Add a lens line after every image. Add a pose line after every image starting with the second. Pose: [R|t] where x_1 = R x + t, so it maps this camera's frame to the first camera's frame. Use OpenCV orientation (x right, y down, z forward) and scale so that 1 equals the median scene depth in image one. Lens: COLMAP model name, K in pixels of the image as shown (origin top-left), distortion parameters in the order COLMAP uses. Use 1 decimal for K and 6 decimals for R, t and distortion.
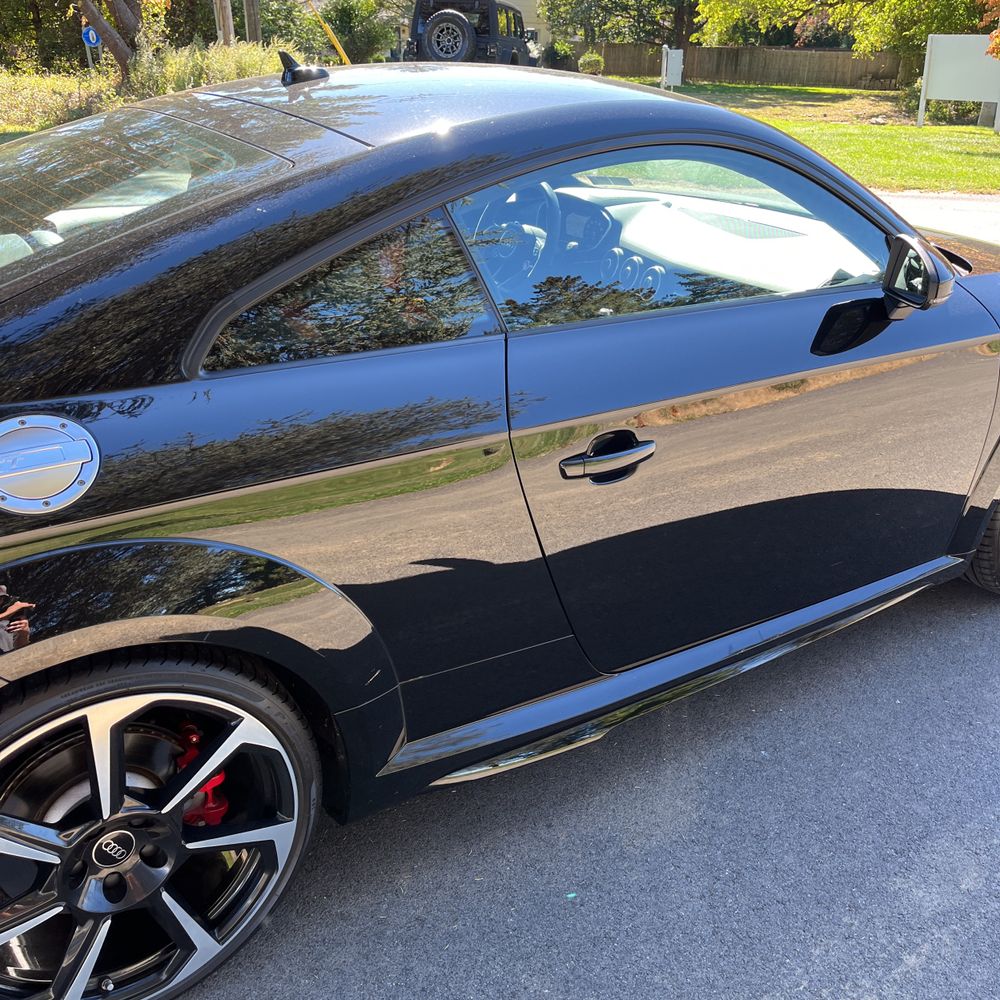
lens RADIAL K [[1030.1, 0, 505.5], [0, 1030.1, 502.3], [0, 0, 1]] dist [0.045816, -0.051614]
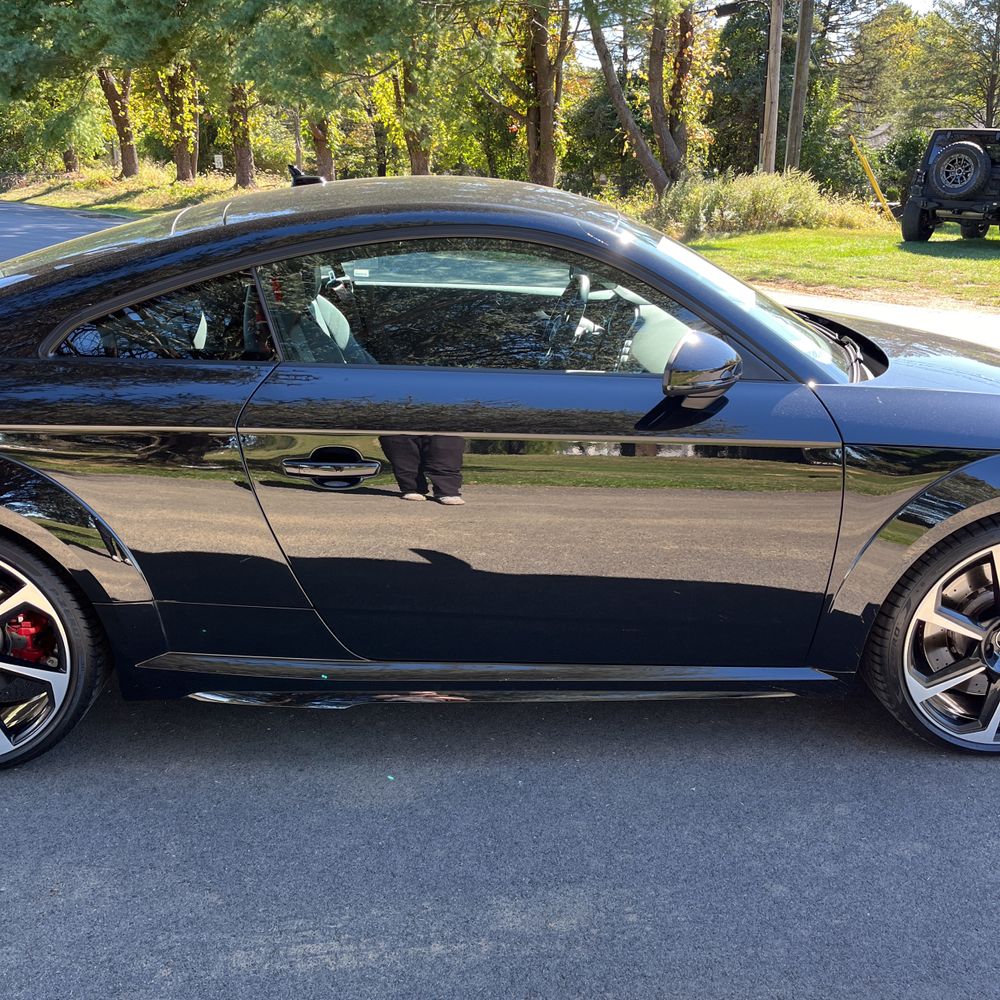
lens RADIAL K [[1021.0, 0, 501.9], [0, 1021.0, 501.3], [0, 0, 1]] dist [0.017712, 0.020827]
pose [[0.859432, 0.163965, -0.484243, 0.917036], [-0.215822, 0.974999, -0.052905, 0.020575], [0.463462, 0.149978, 0.873332, 0.009949]]
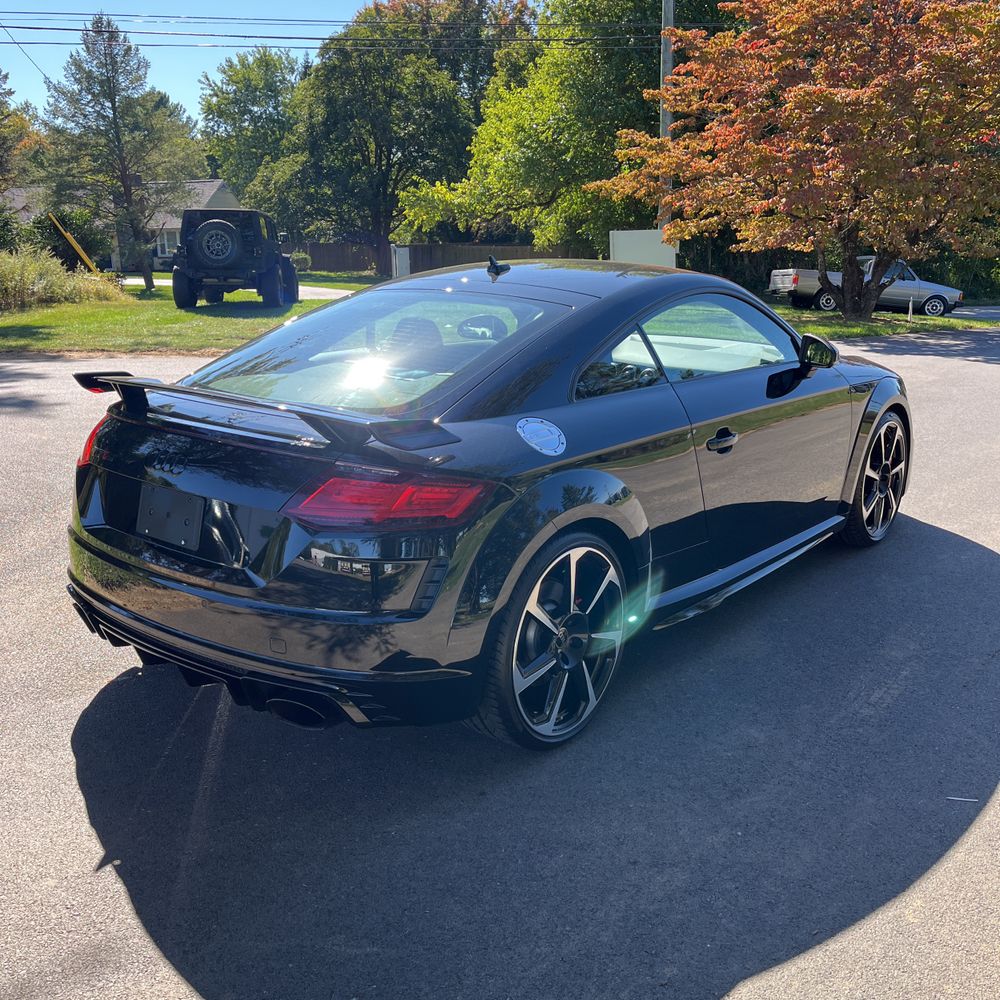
lens RADIAL K [[1034.9, 0, 500.6], [0, 1034.9, 491.8], [0, 0, 1]] dist [0.013299, -0.003308]
pose [[0.957900, -0.090589, 0.272436, -0.880446], [0.137866, 0.977488, -0.159717, 0.319156], [-0.251835, 0.190553, 0.948825, -0.777042]]
